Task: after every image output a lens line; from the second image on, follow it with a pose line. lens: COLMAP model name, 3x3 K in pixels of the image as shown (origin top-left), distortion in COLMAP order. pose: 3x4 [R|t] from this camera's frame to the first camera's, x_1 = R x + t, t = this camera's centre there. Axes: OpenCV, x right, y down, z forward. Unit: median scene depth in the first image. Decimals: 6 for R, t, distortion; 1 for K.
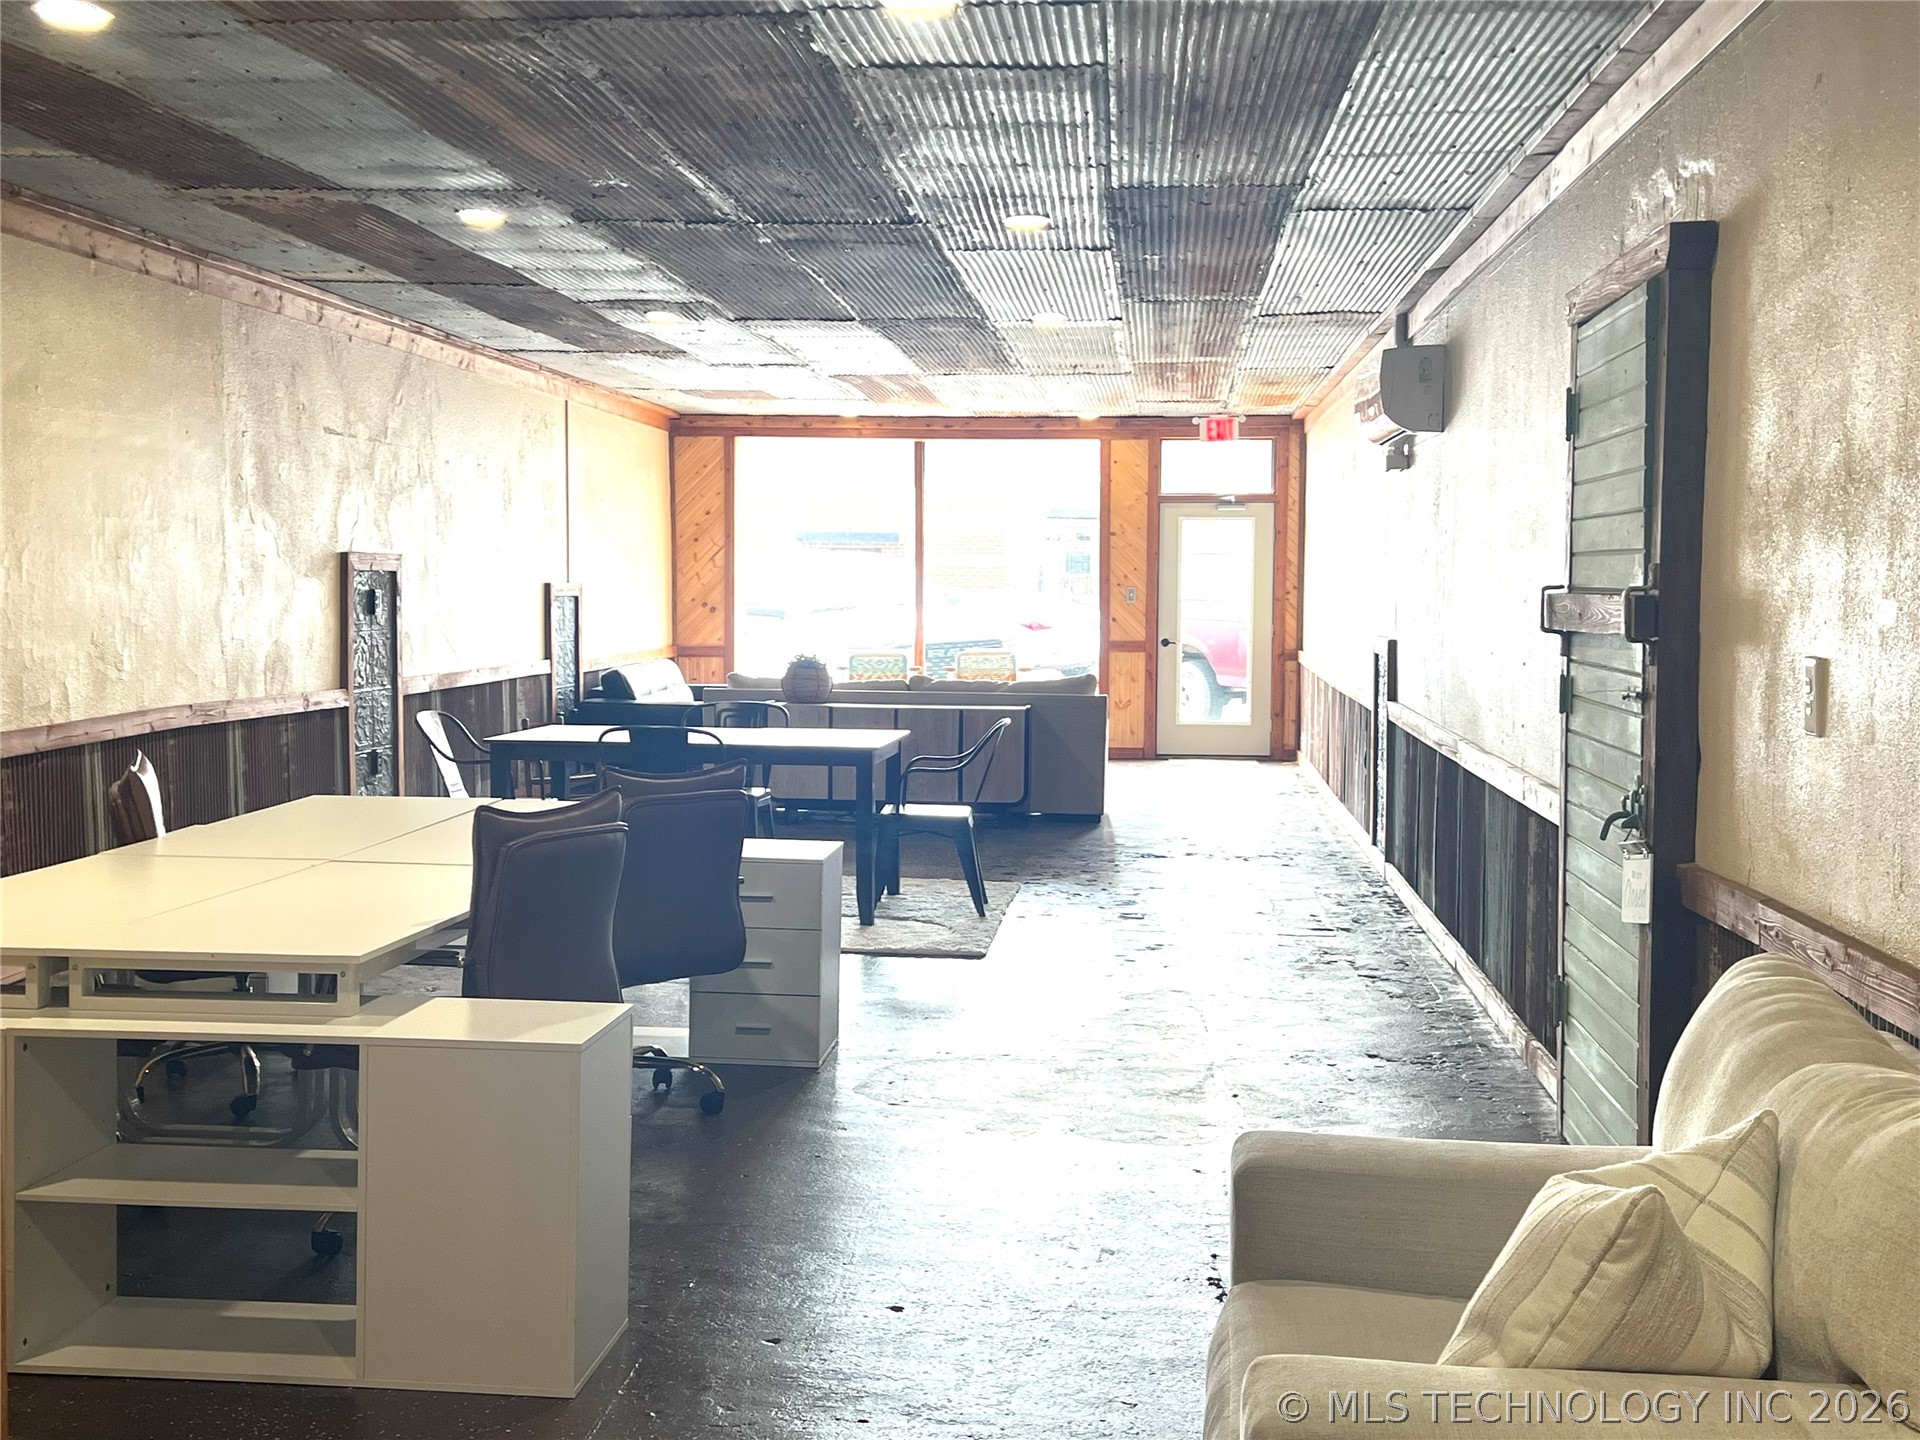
lens RADIAL K [[2241.0, 0, 961.1], [0, 2241.0, 721.5], [0, 0, 1]] dist [0.019531, 0.000000]
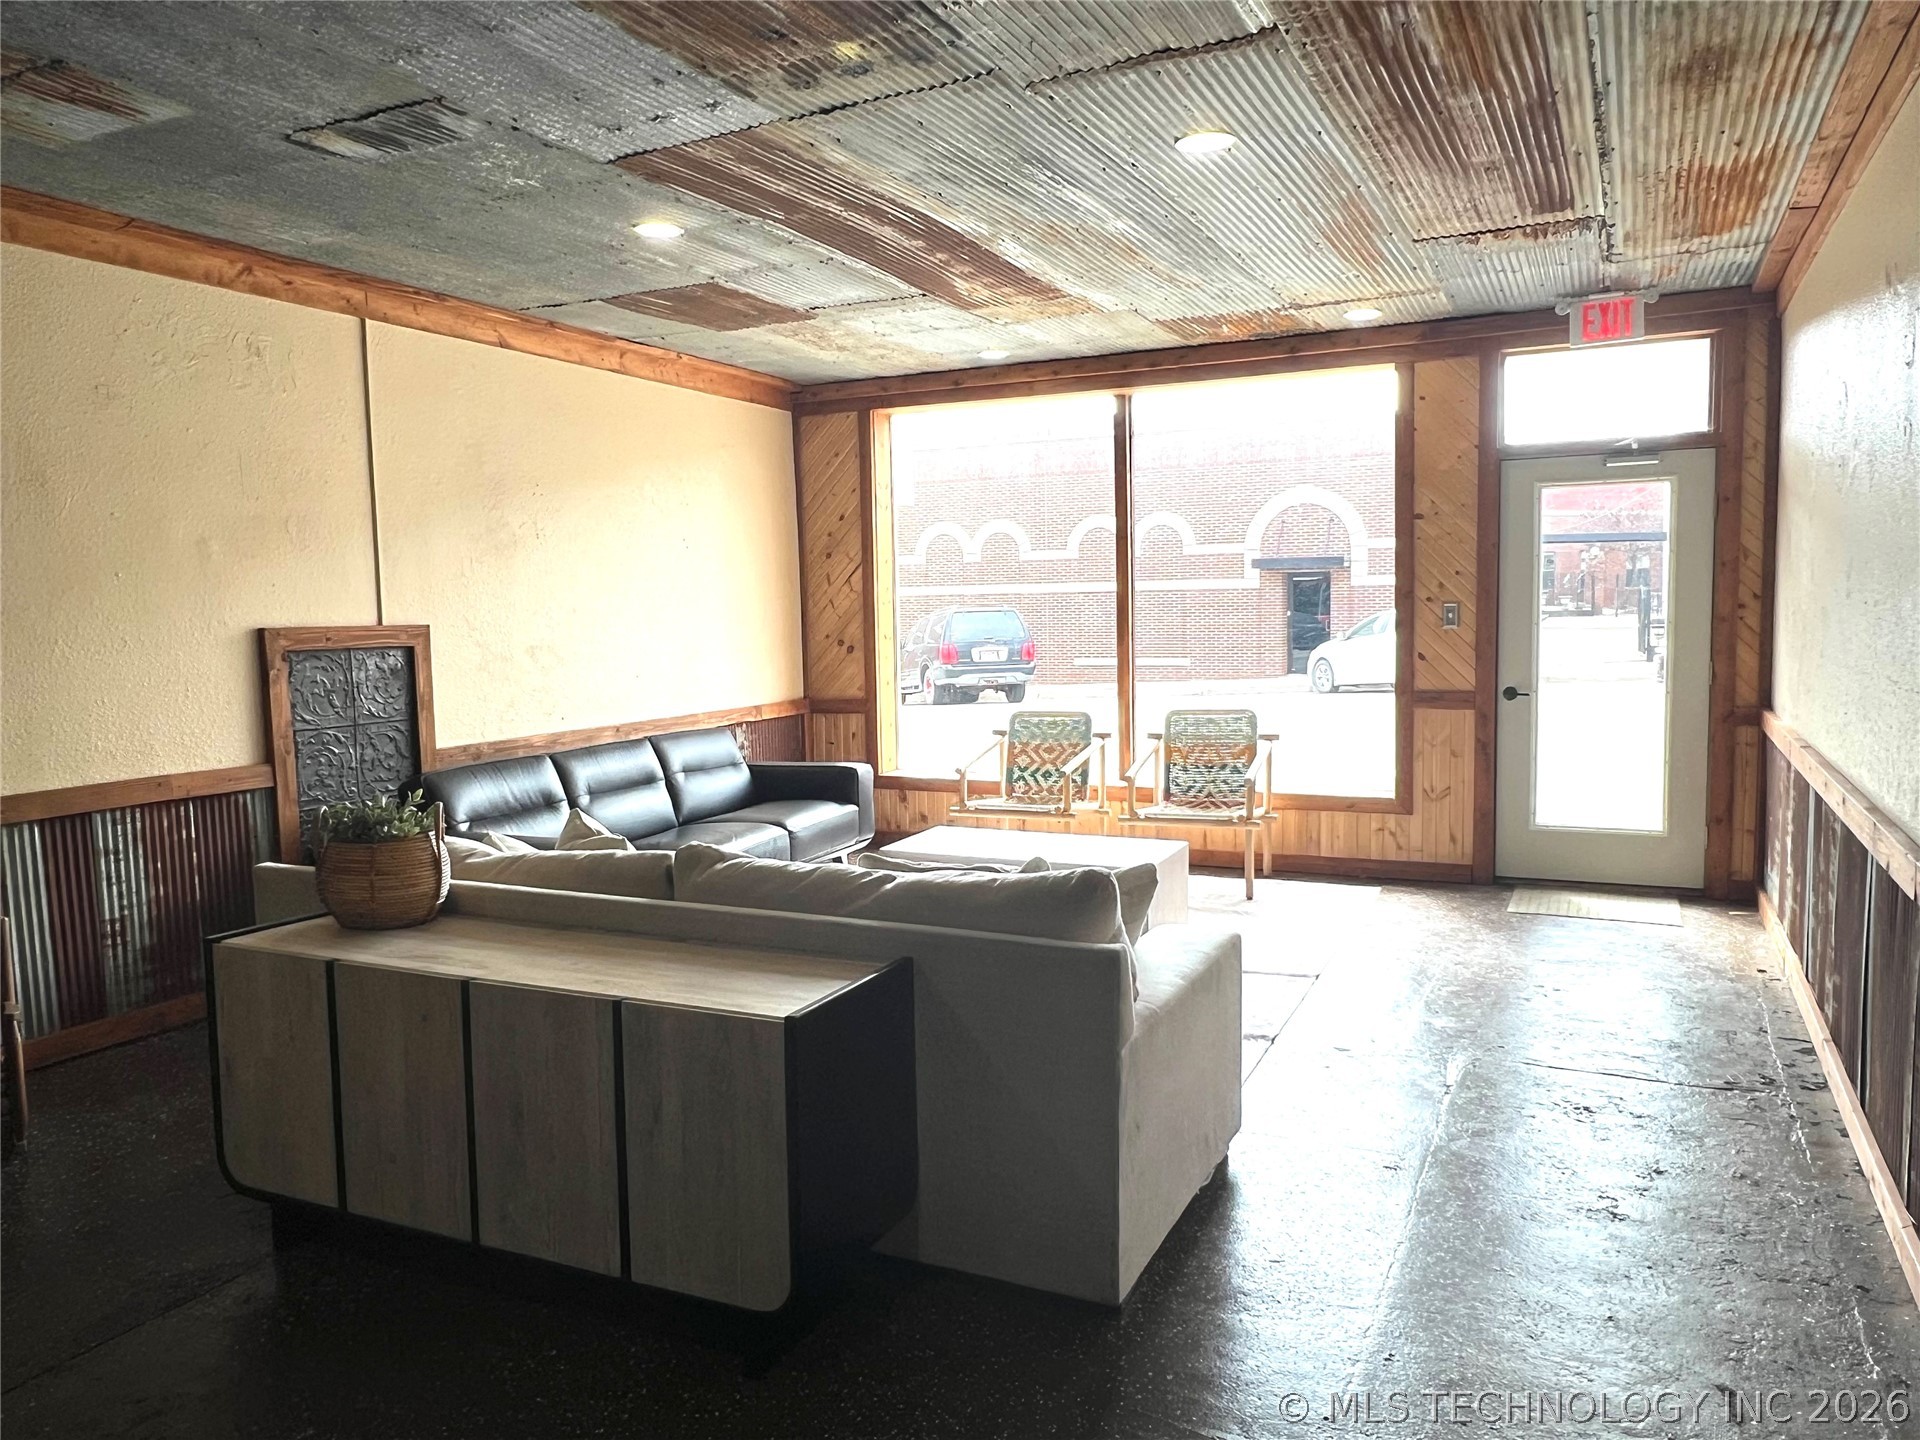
lens RADIAL K [[1331.0, 0, 954.3], [0, 1331.0, 718.5], [0, 0, 1]] dist [-0.020252, -0.001469]
pose [[0.926598, 0.005154, -0.376017, 0.086649], [0.004105, 0.999708, 0.023820, -0.037732], [0.376030, -0.023615, 0.926306, 0.613085]]
